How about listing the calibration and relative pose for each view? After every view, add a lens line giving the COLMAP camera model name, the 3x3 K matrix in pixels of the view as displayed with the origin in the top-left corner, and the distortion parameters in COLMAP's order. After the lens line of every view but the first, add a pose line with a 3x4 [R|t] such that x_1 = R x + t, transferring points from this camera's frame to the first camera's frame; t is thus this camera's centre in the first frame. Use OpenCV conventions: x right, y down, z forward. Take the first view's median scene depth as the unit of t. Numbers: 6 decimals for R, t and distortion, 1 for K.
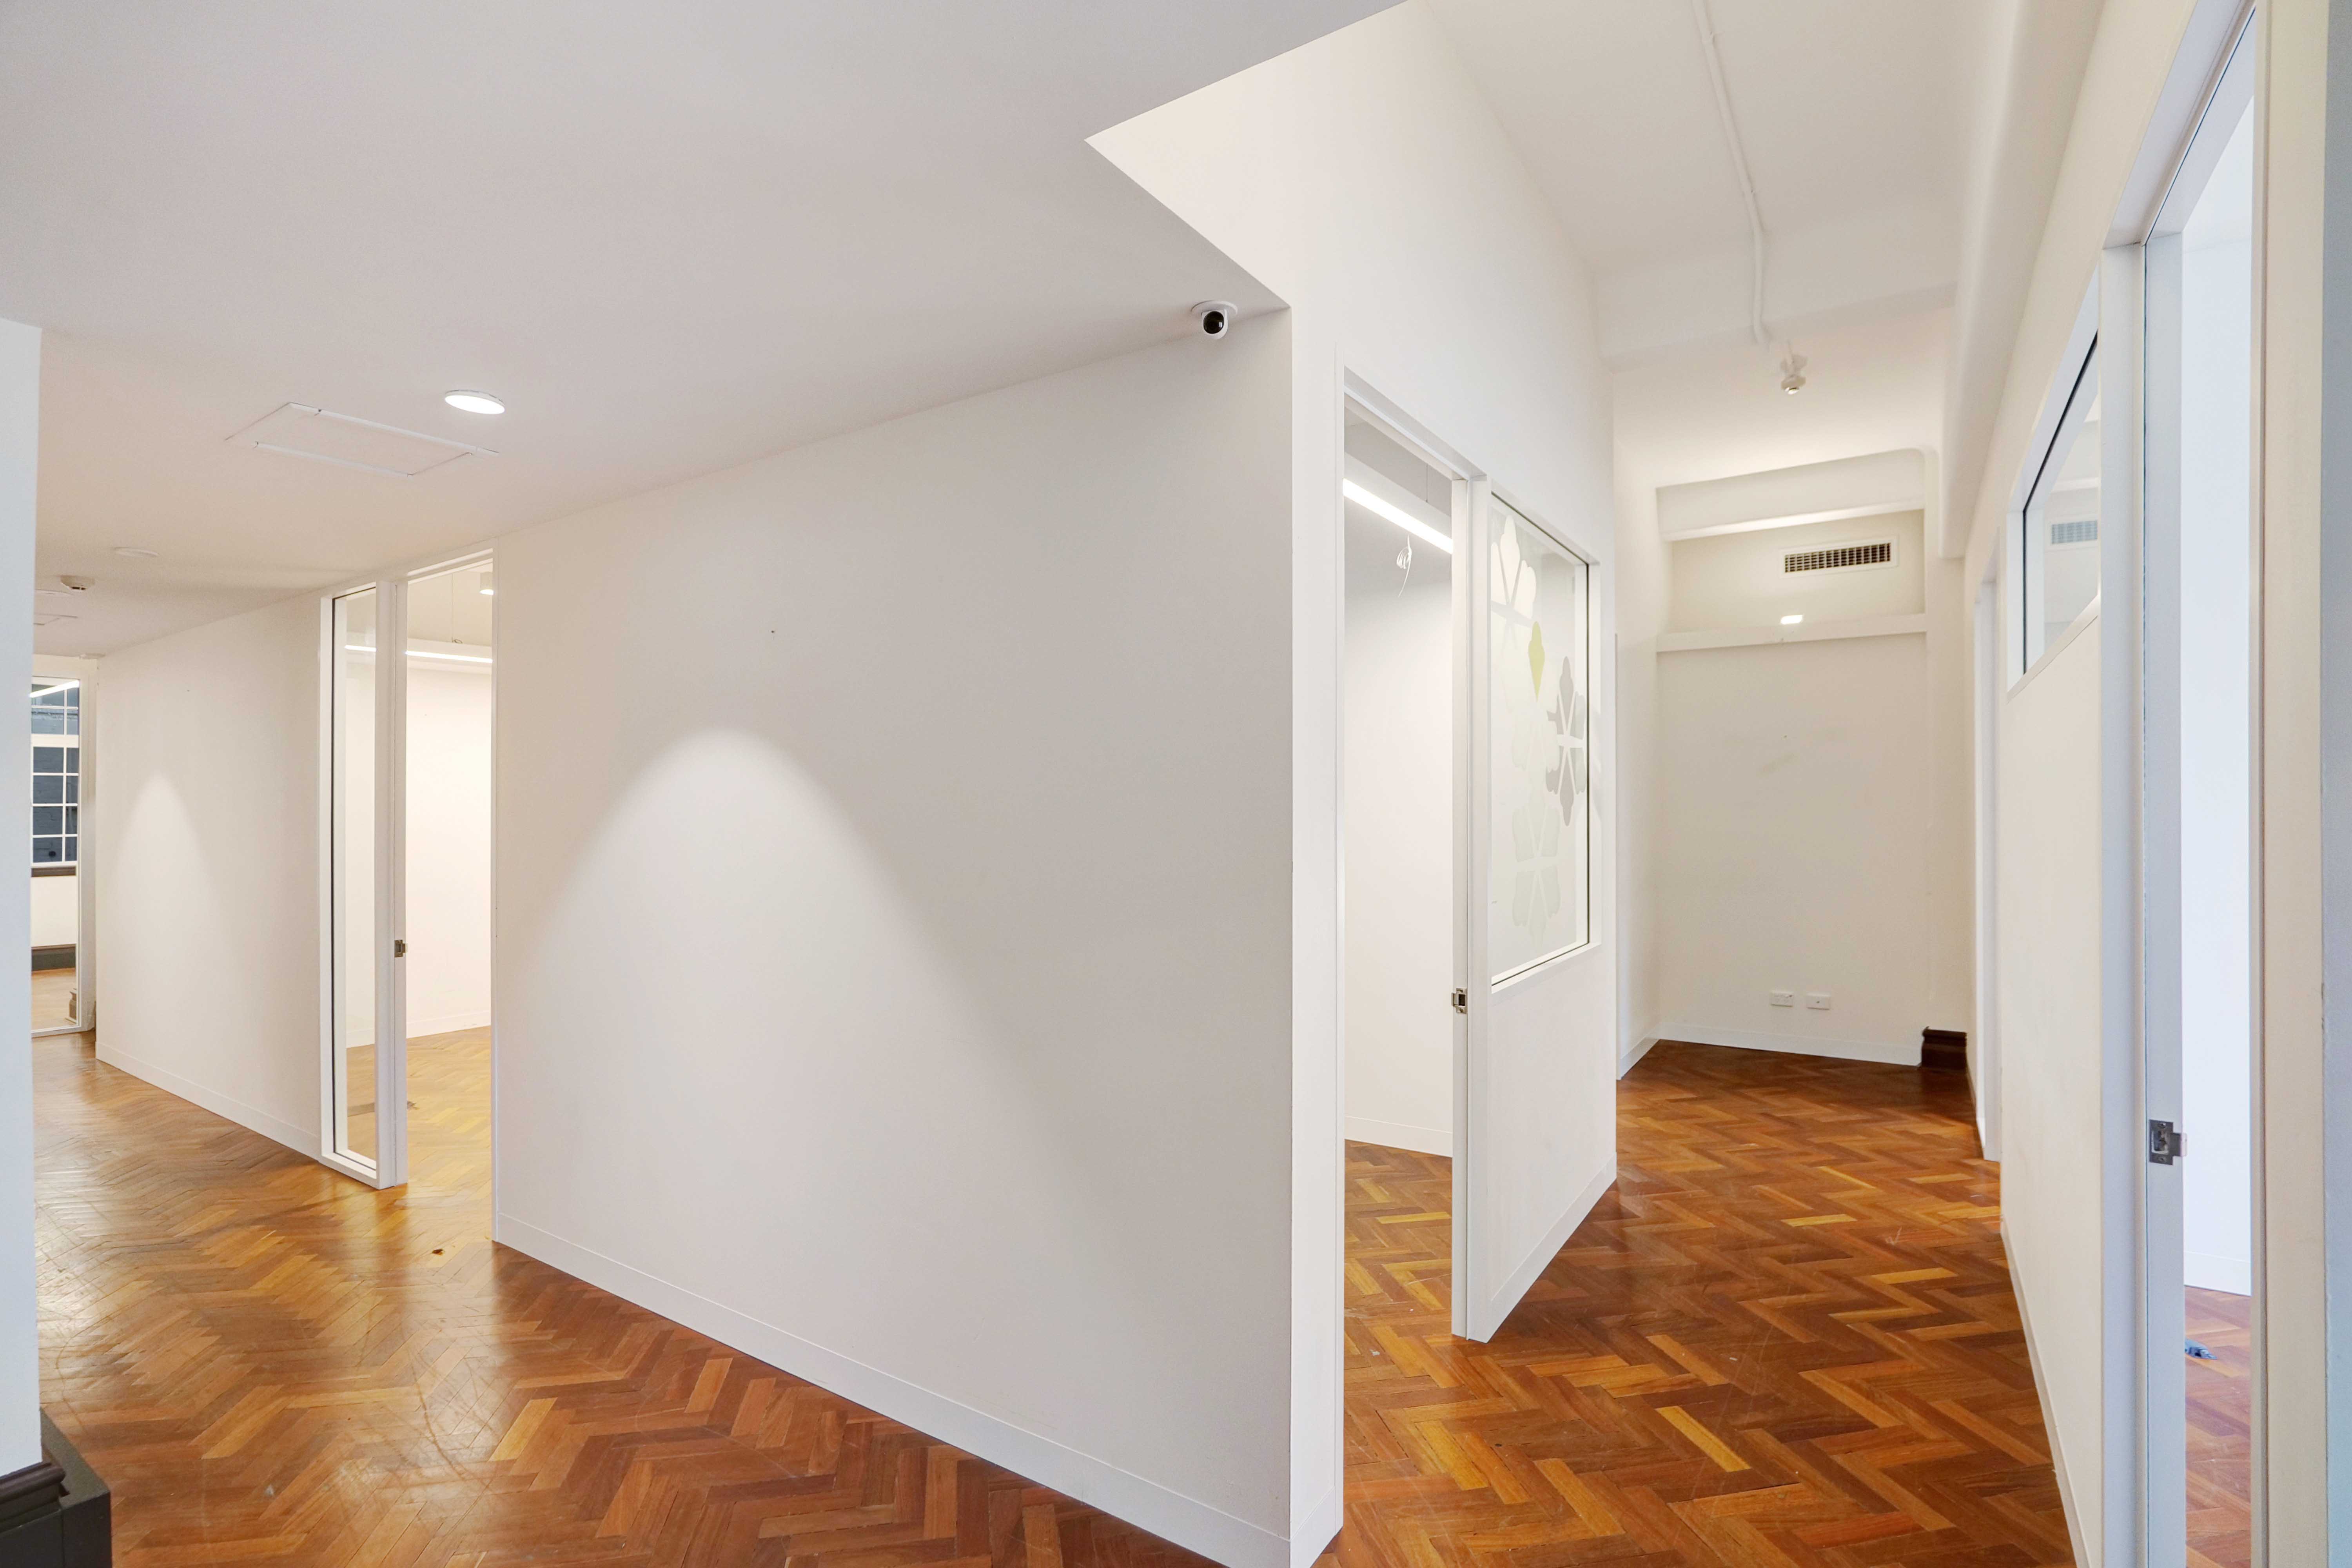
lens RADIAL K [[1102.4, 0, 1170.9], [0, 1102.4, 788.9], [0, 0, 1]] dist [-0.004655, 0.000206]
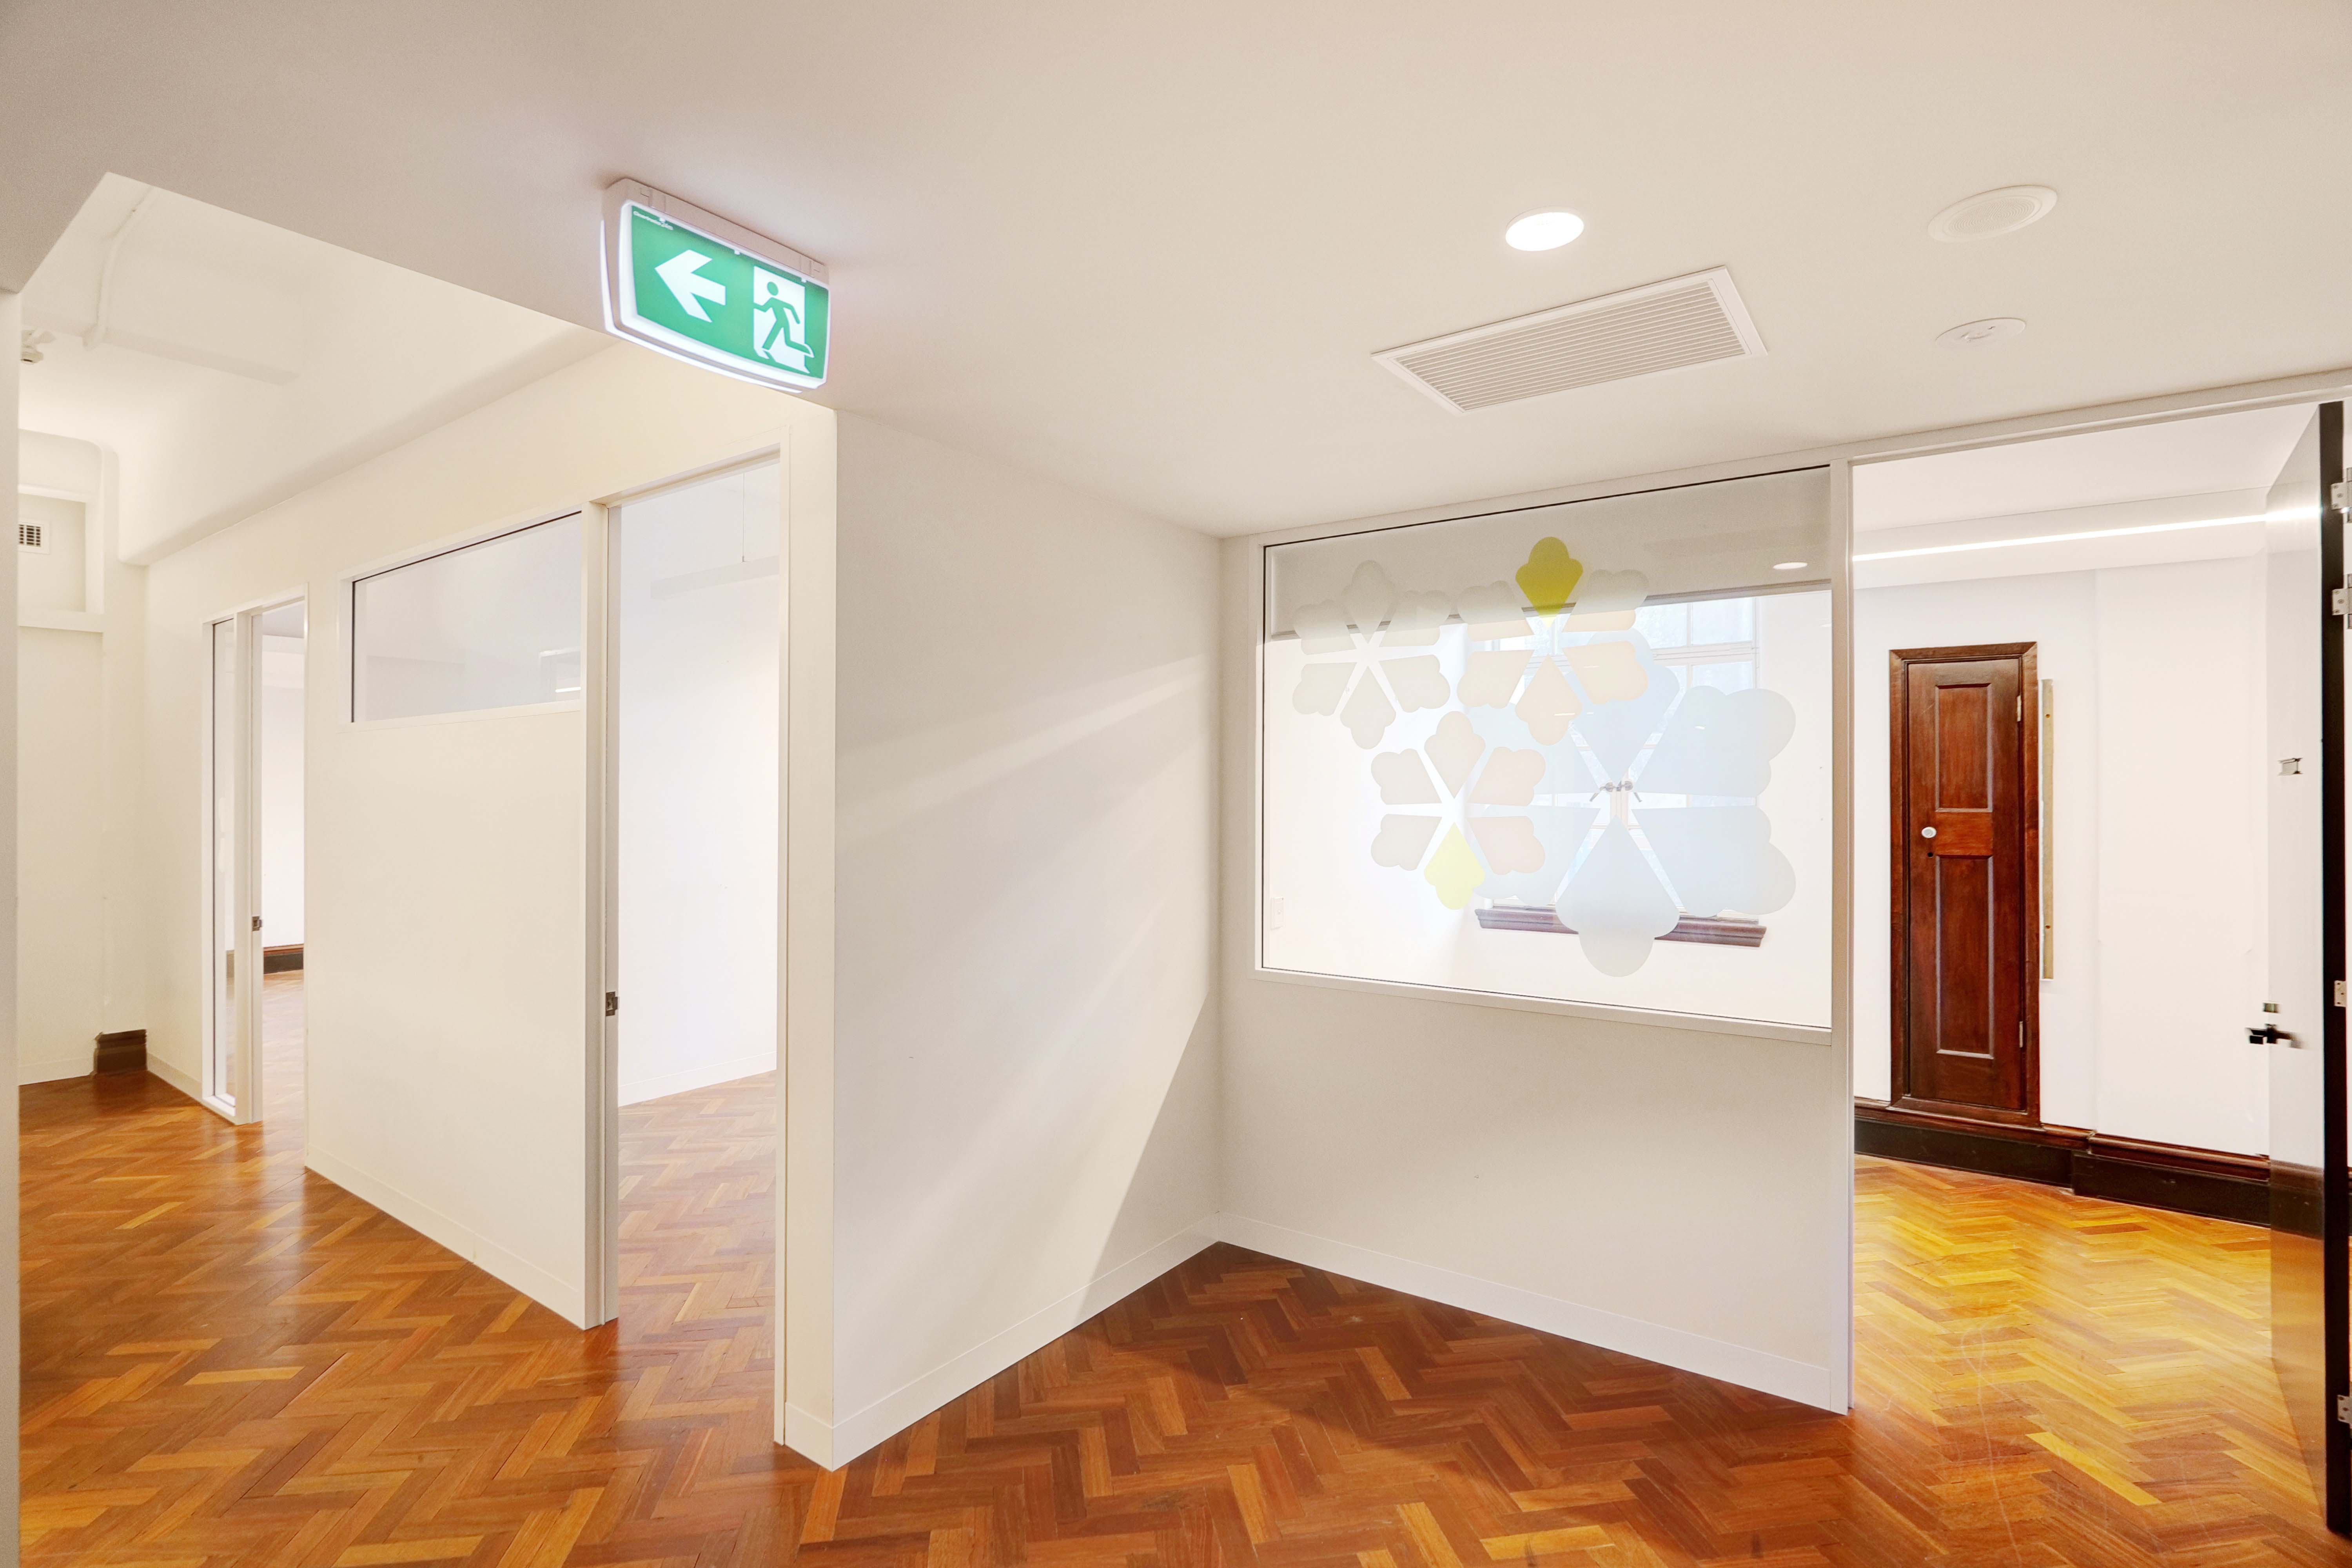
lens RADIAL K [[1103.2, 0, 1174.3], [0, 1103.2, 796.2], [0, 0, 1]] dist [-0.015109, -0.000854]
pose [[0.040516, -0.003163, 0.999174, -0.330050], [-0.011775, 0.999924, 0.003643, -0.014784], [-0.999110, -0.011913, 0.040475, -0.000713]]
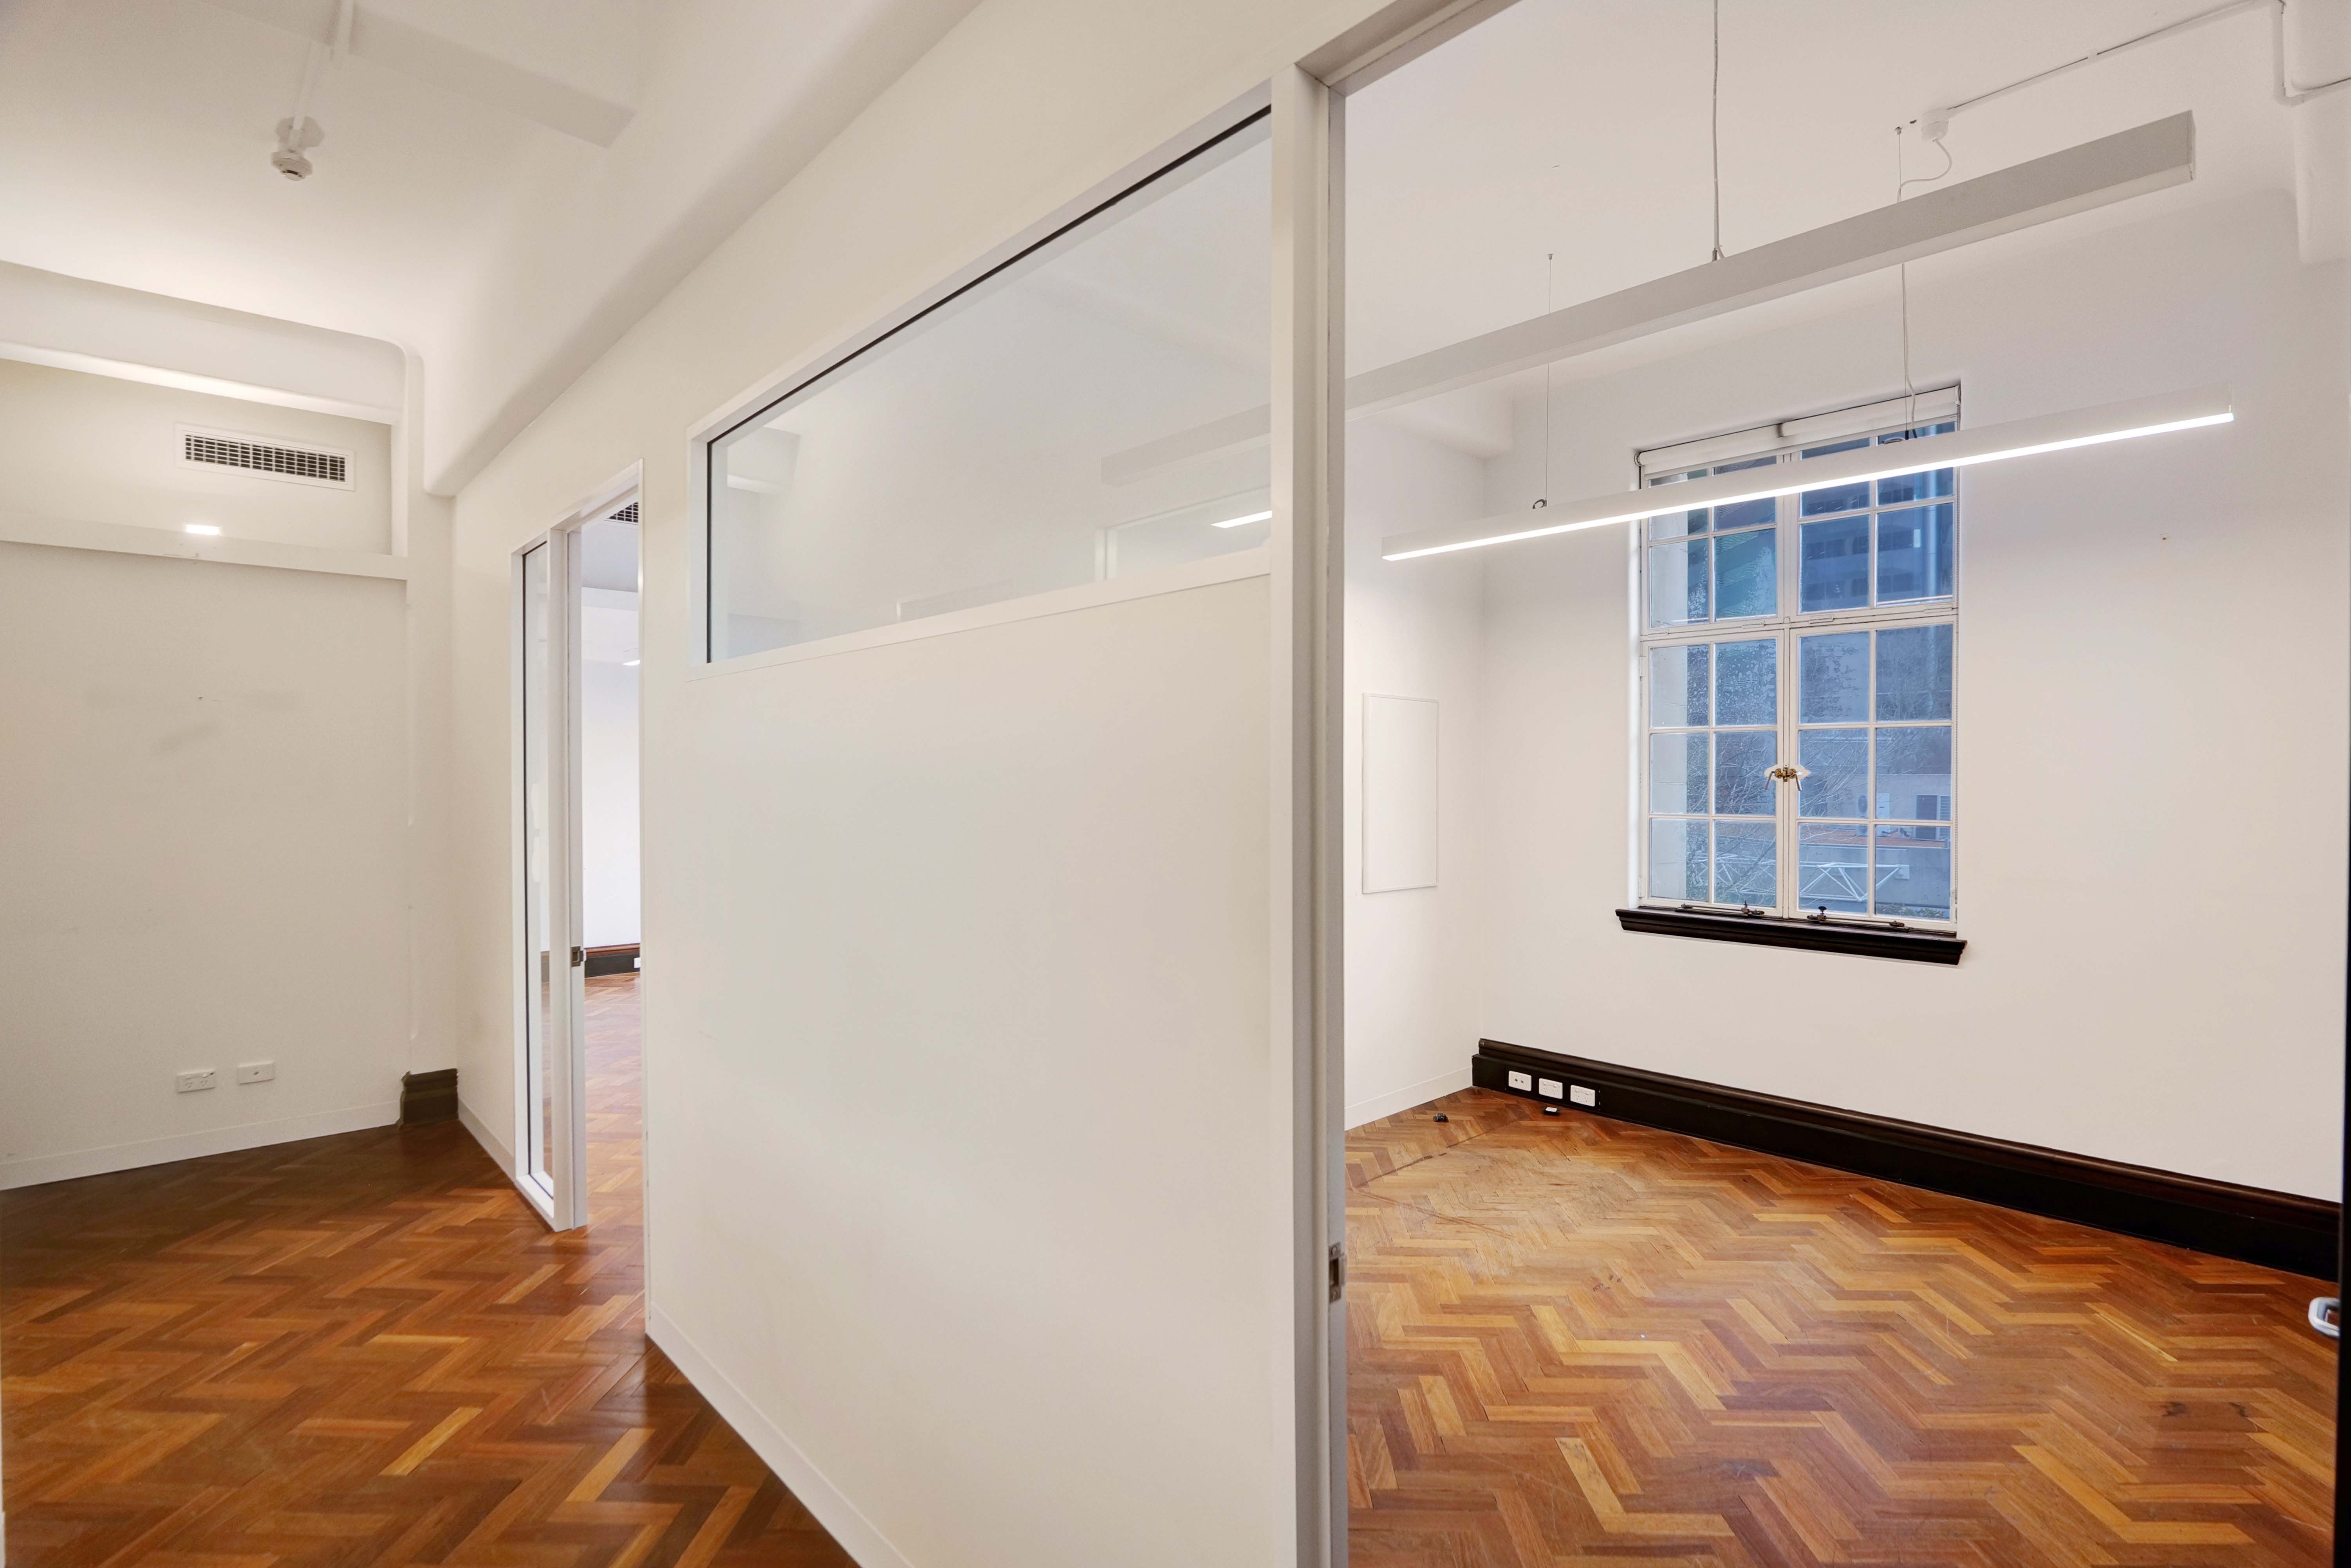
lens RADIAL K [[1116.0, 0, 1184.5], [0, 1116.0, 791.2], [0, 0, 1]] dist [-0.011767, 0.000537]
pose [[0.234860, -0.009909, 0.971979, 0.047106], [-0.010769, 0.999860, 0.012796, -0.007291], [-0.971970, -0.013472, 0.234721, 0.348897]]
